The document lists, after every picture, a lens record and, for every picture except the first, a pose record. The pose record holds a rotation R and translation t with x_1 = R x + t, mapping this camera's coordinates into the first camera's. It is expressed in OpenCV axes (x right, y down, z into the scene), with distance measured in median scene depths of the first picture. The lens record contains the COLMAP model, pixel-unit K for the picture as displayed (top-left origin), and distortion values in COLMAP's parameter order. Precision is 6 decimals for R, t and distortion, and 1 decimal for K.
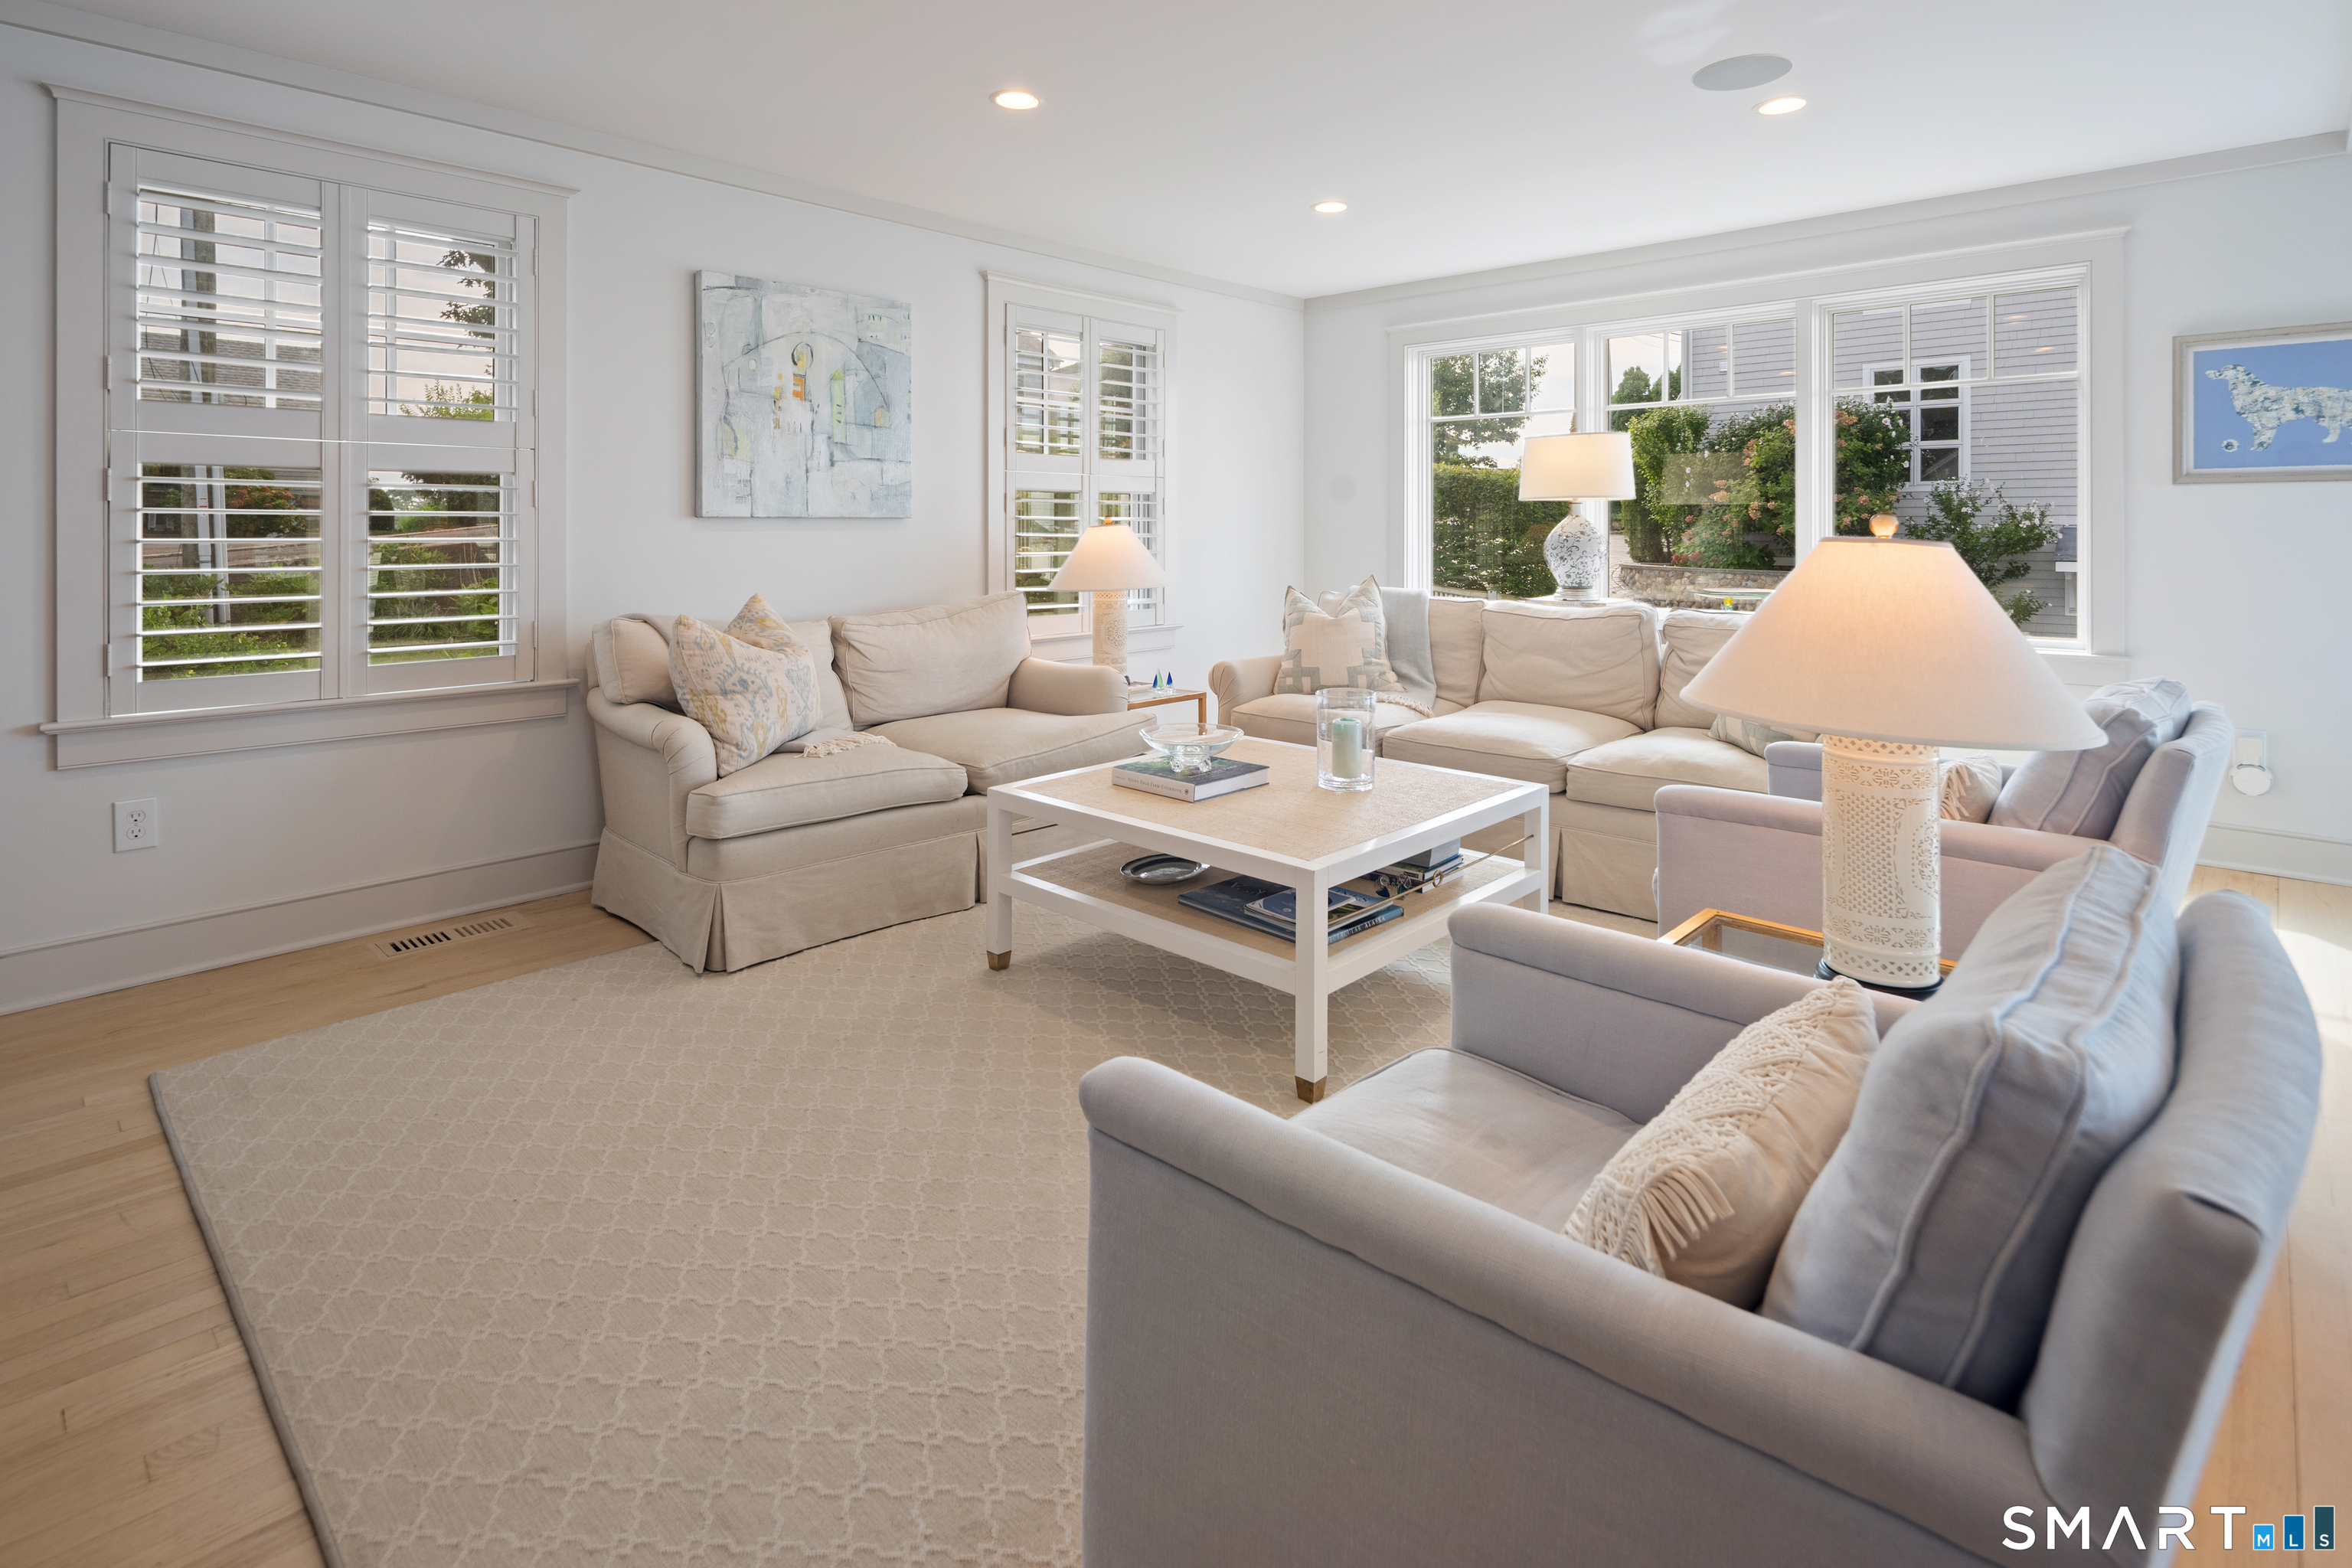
lens RADIAL K [[1155.7, 0, 1167.1], [0, 1155.7, 696.3], [0, 0, 1]] dist [-0.002667, -0.000319]
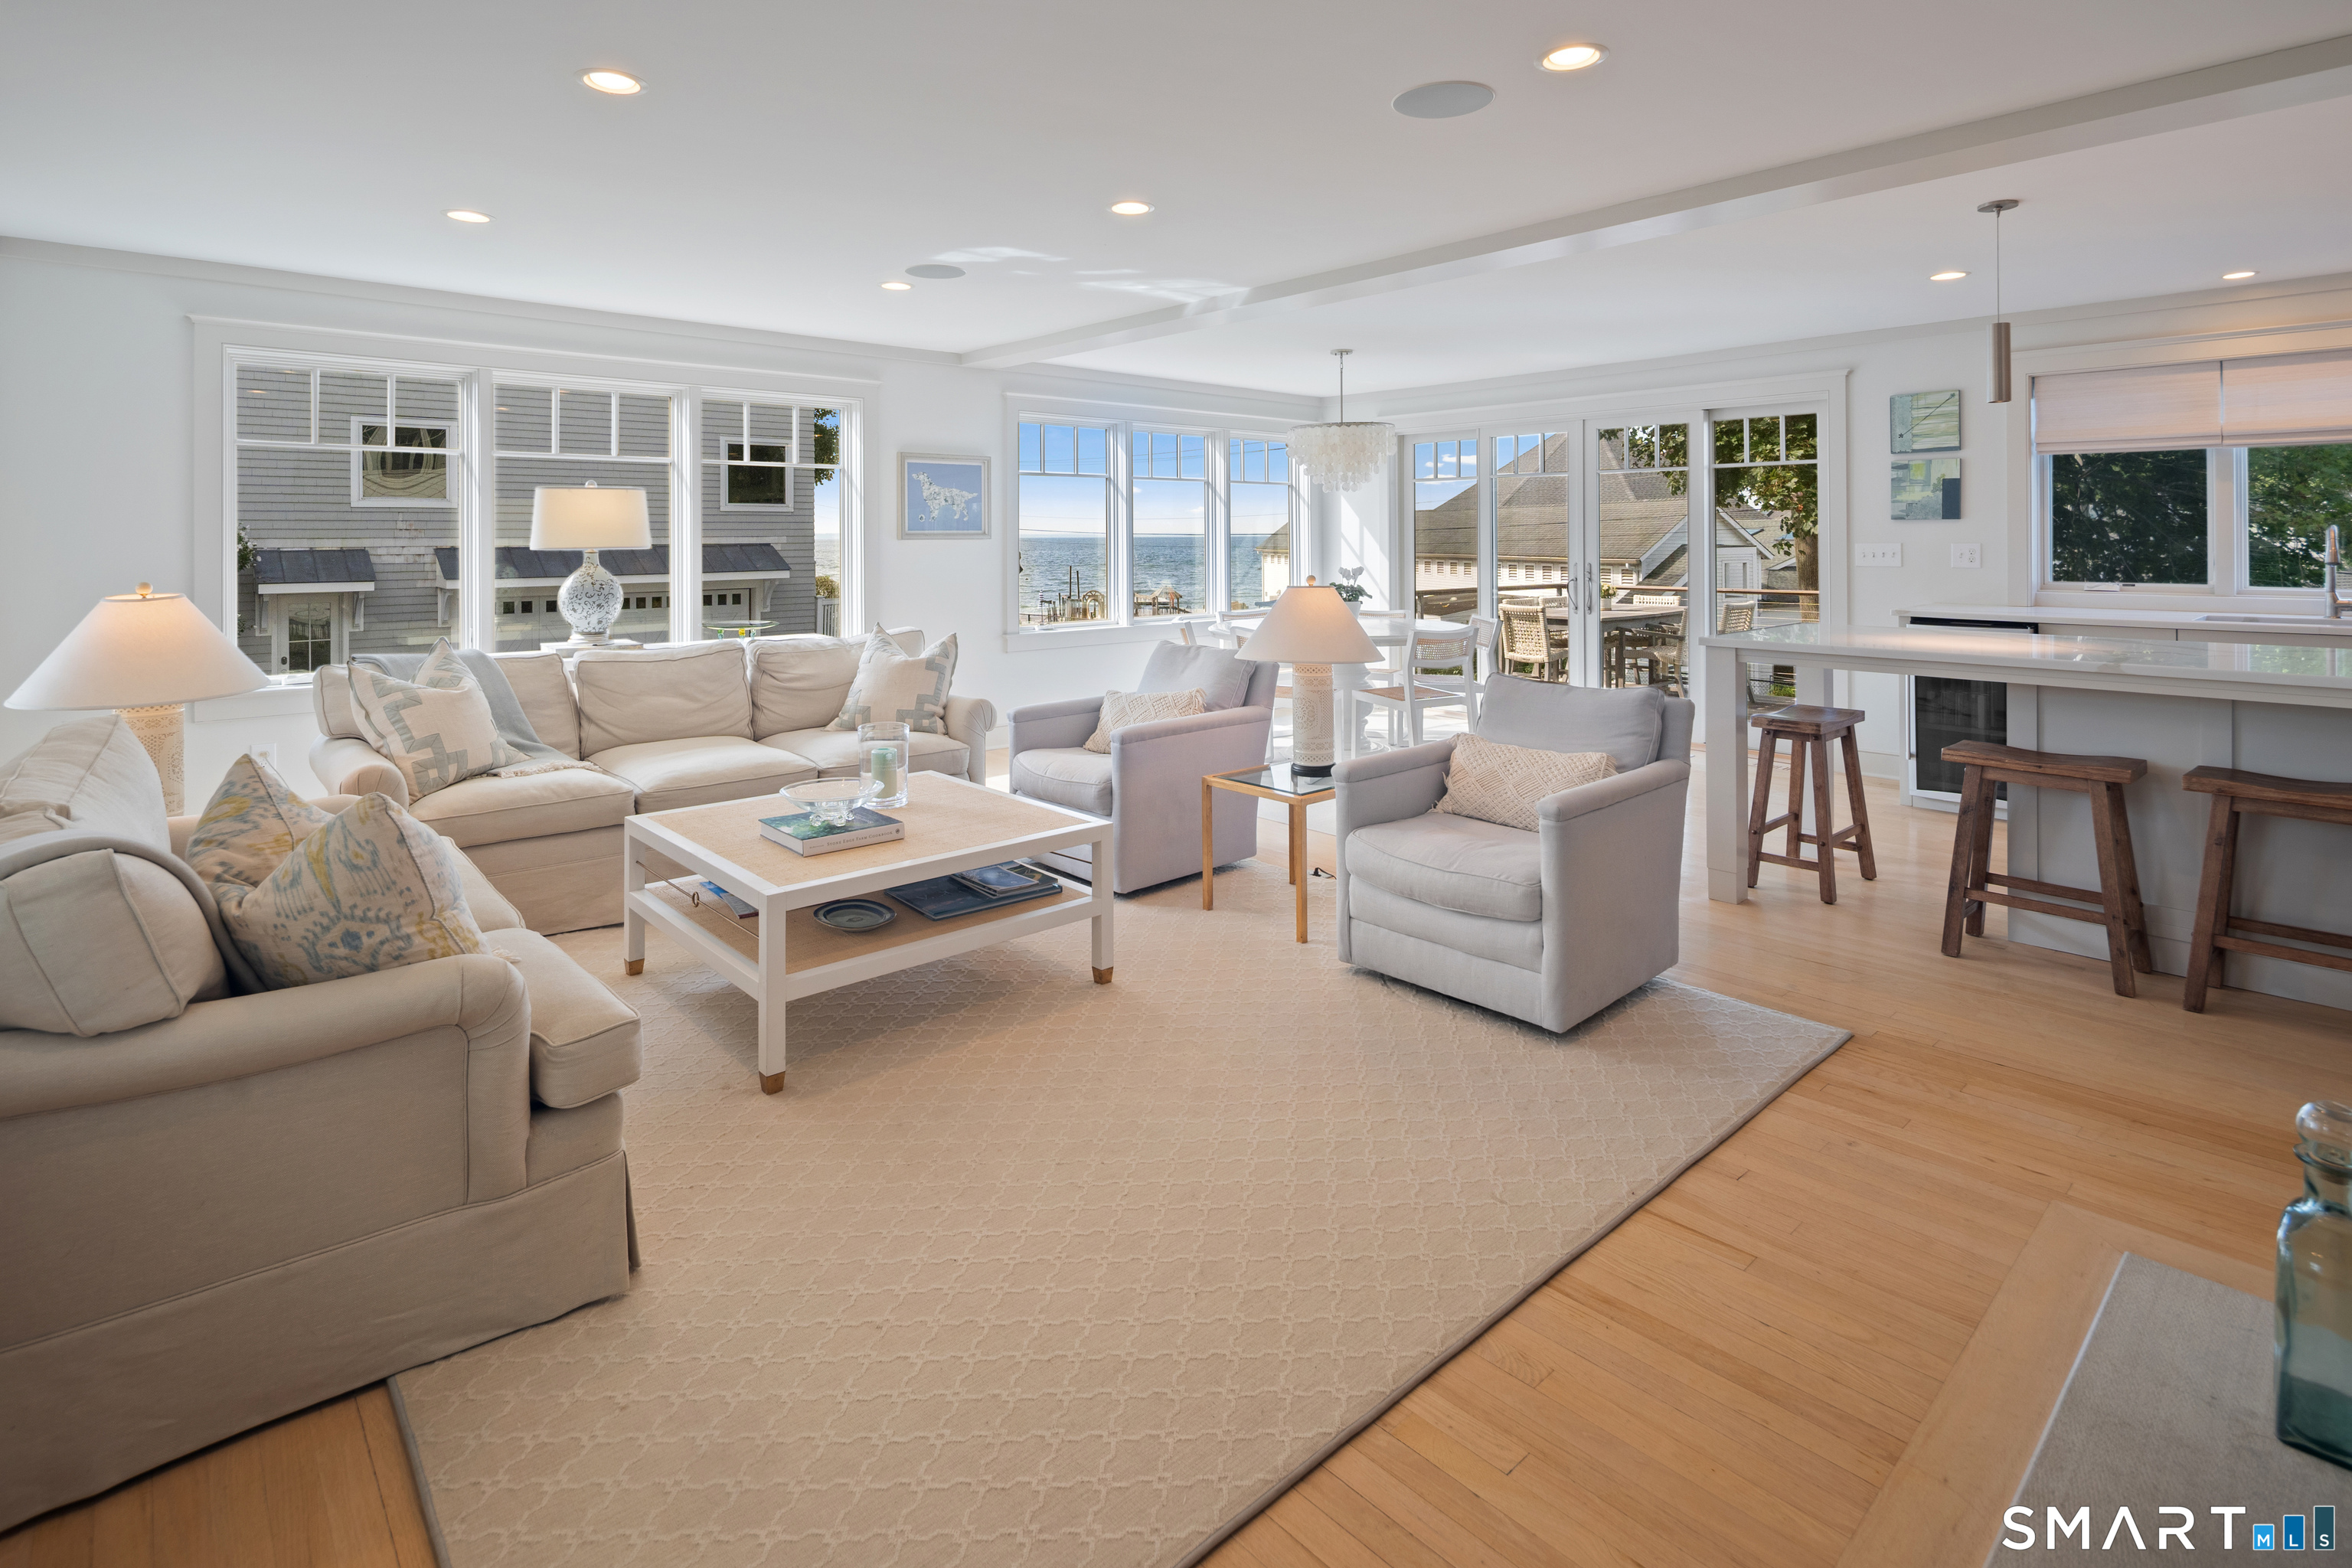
lens RADIAL K [[1135.1, 0, 1164.3], [0, 1135.1, 817.5], [0, 0, 1]] dist [0.001547, 0.000229]
pose [[0.073682, -0.238255, 0.968404, -0.708368], [0.147954, 0.962909, 0.225646, -0.096331], [-0.986246, 0.126653, 0.106200, 0.431021]]
